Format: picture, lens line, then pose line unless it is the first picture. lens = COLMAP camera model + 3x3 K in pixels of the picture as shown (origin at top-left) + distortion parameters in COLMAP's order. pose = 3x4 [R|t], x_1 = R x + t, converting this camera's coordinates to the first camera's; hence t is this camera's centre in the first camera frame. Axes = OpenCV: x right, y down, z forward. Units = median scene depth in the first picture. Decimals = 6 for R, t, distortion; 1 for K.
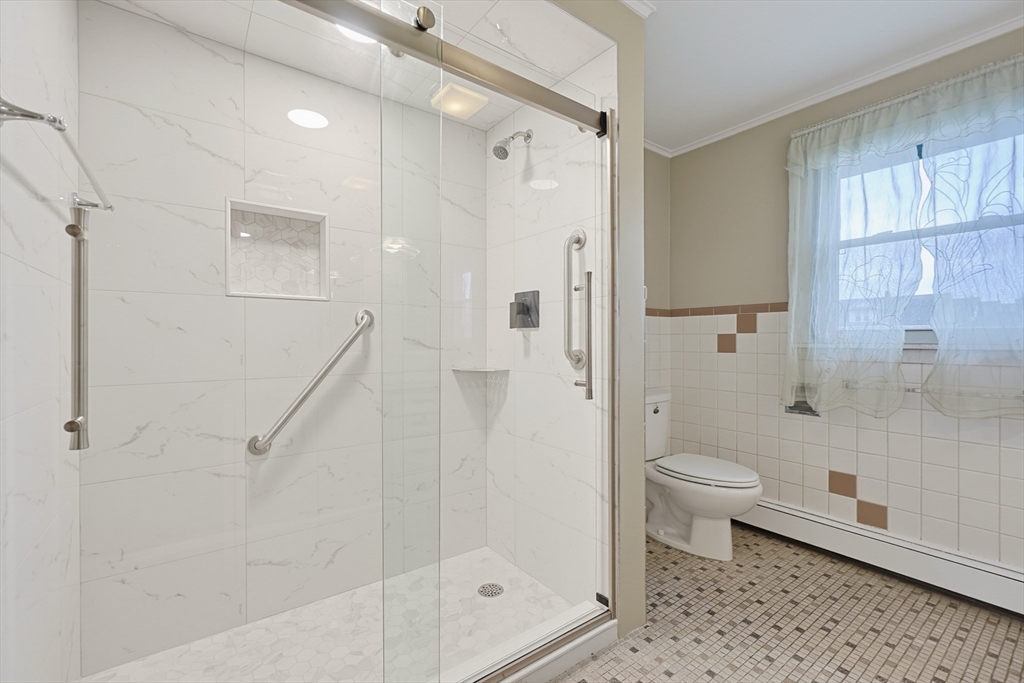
lens RADIAL K [[441.5, 0, 510.8], [0, 441.5, 346.5], [0, 0, 1]] dist [0.000770, 0.001200]
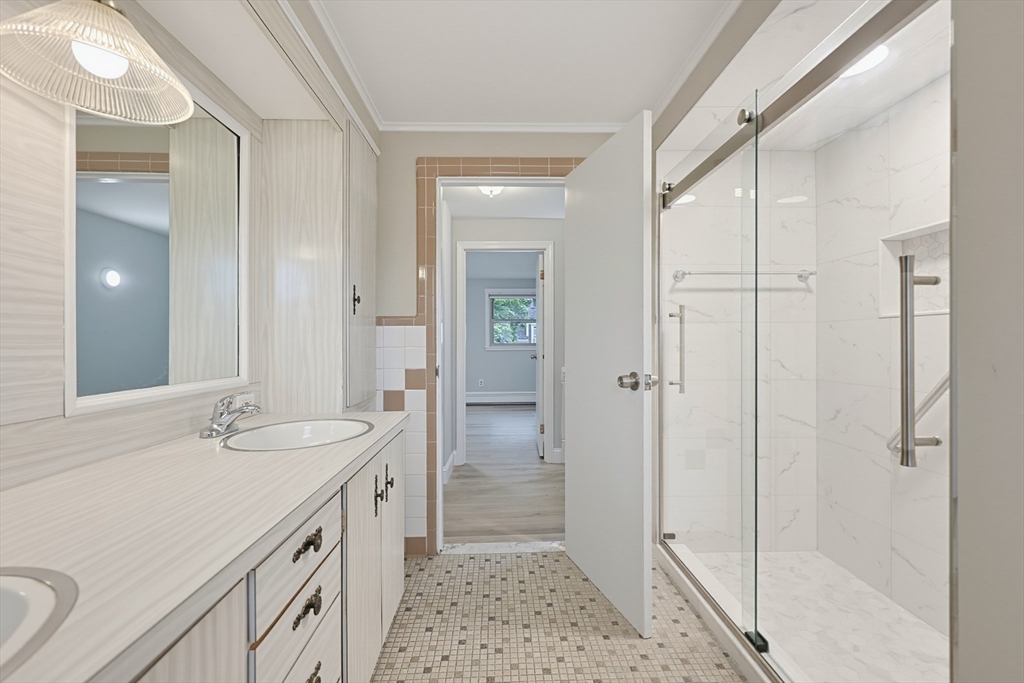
lens RADIAL K [[441.5, 0, 512.3], [0, 441.5, 340.2], [0, 0, 1]] dist [0.000770, 0.001200]
pose [[-0.556571, -0.000618, -0.830800, 0.952993], [-0.006584, 0.999972, 0.003667, -0.050832], [0.830774, 0.007511, -0.556559, 0.846957]]
